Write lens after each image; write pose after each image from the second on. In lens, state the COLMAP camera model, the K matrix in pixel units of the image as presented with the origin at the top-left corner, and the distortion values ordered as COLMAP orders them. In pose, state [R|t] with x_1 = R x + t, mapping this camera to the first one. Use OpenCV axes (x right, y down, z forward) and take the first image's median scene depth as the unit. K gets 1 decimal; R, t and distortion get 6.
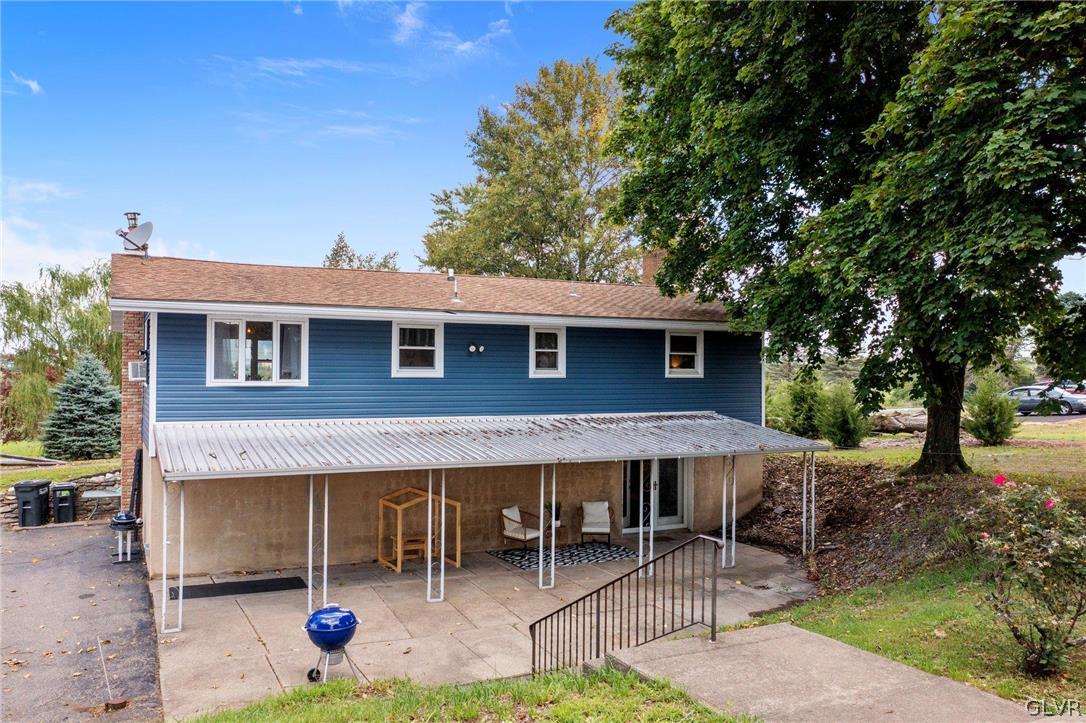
lens RADIAL K [[868.6, 0, 540.5], [0, 868.6, 364.8], [0, 0, 1]] dist [0.000631, 0.003841]
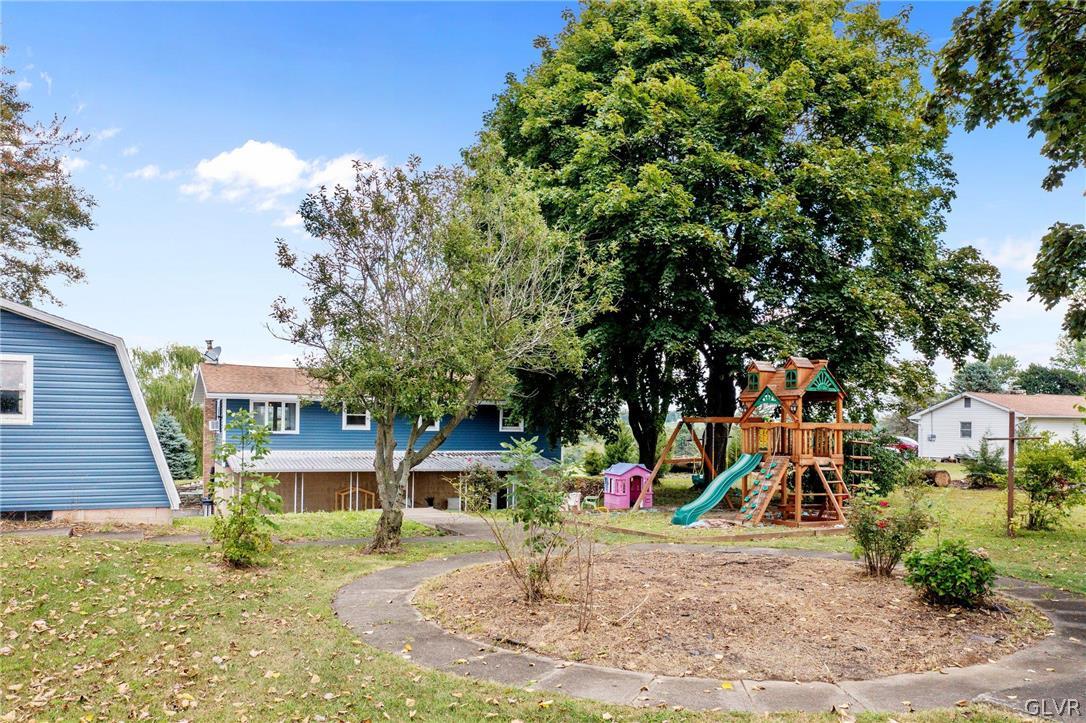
lens RADIAL K [[882.6, 0, 538.7], [0, 882.6, 428.6], [0, 0, 1]] dist [0.003213, 0.003149]
pose [[0.999213, 0.010707, -0.038192, 0.309716], [-0.010299, 0.999888, 0.010855, -0.012730], [0.038304, -0.010453, 0.999211, -0.866851]]
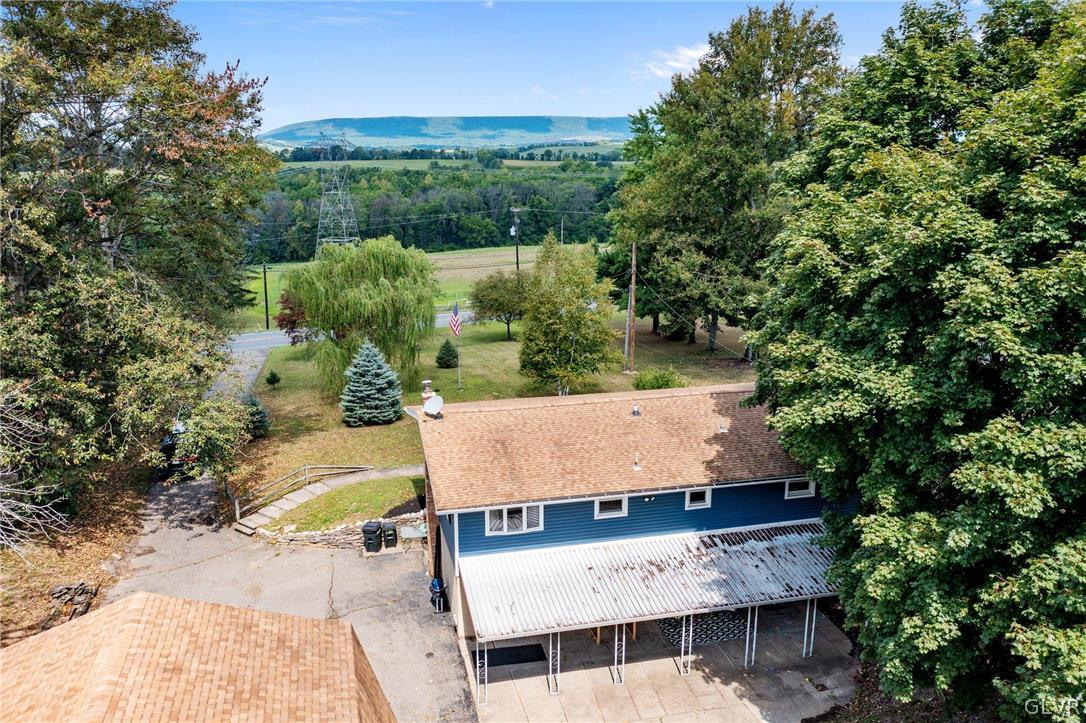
lens RADIAL K [[868.6, 0, 540.5], [0, 868.6, 364.8], [0, 0, 1]] dist [0.000631, 0.003841]
pose [[0.974843, 0.047223, -0.217833, 0.057199], [0.008908, 0.968264, 0.249772, -0.586996], [0.222715, -0.245429, 0.943484, -0.393884]]
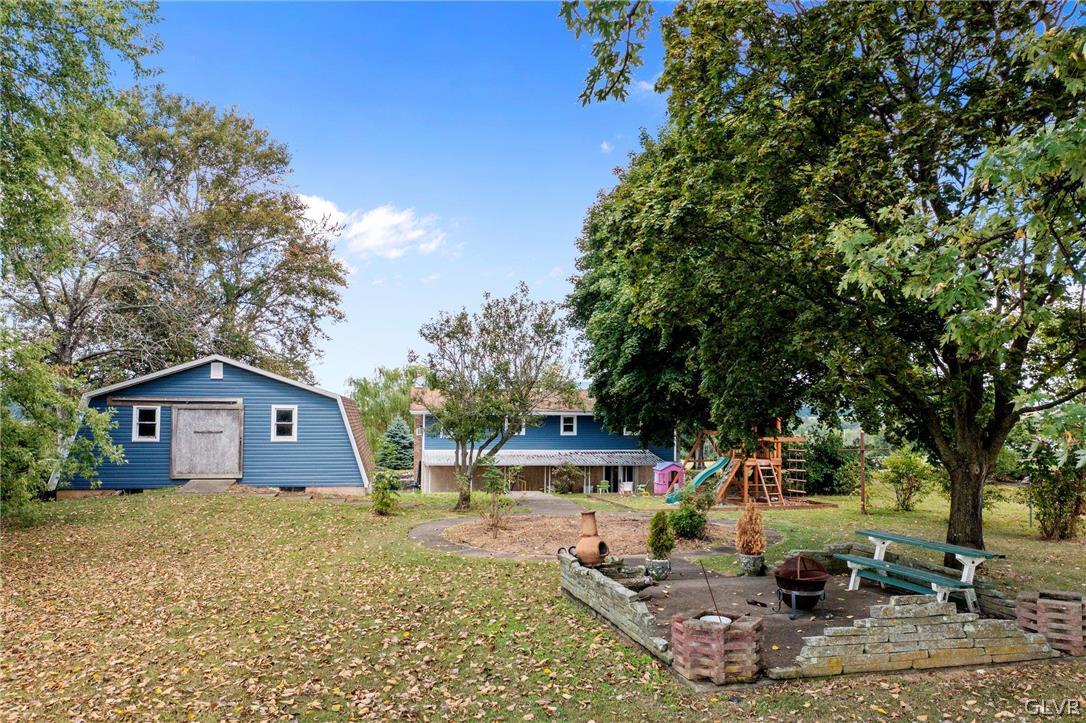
lens RADIAL K [[868.6, 0, 540.5], [0, 868.6, 364.8], [0, 0, 1]] dist [0.000631, 0.003841]
pose [[0.952993, -0.013773, -0.302680, 0.683837], [-0.001744, 0.998700, -0.050937, -0.059930], [0.302989, 0.049071, 0.951730, -1.400068]]
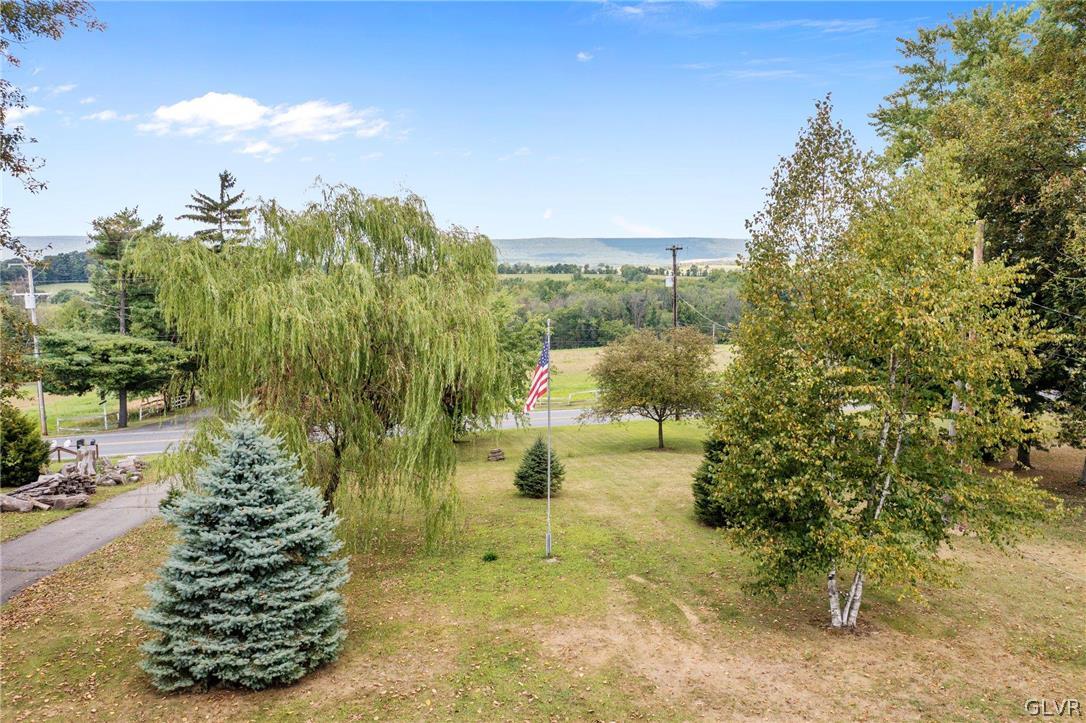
lens RADIAL K [[868.6, 0, 540.5], [0, 868.6, 364.8], [0, 0, 1]] dist [0.000631, 0.003841]
pose [[0.925655, 0.042480, -0.375976, -0.424232], [0.001638, 0.993219, 0.116251, -0.169623], [0.378365, -0.108224, 0.919308, 1.245201]]
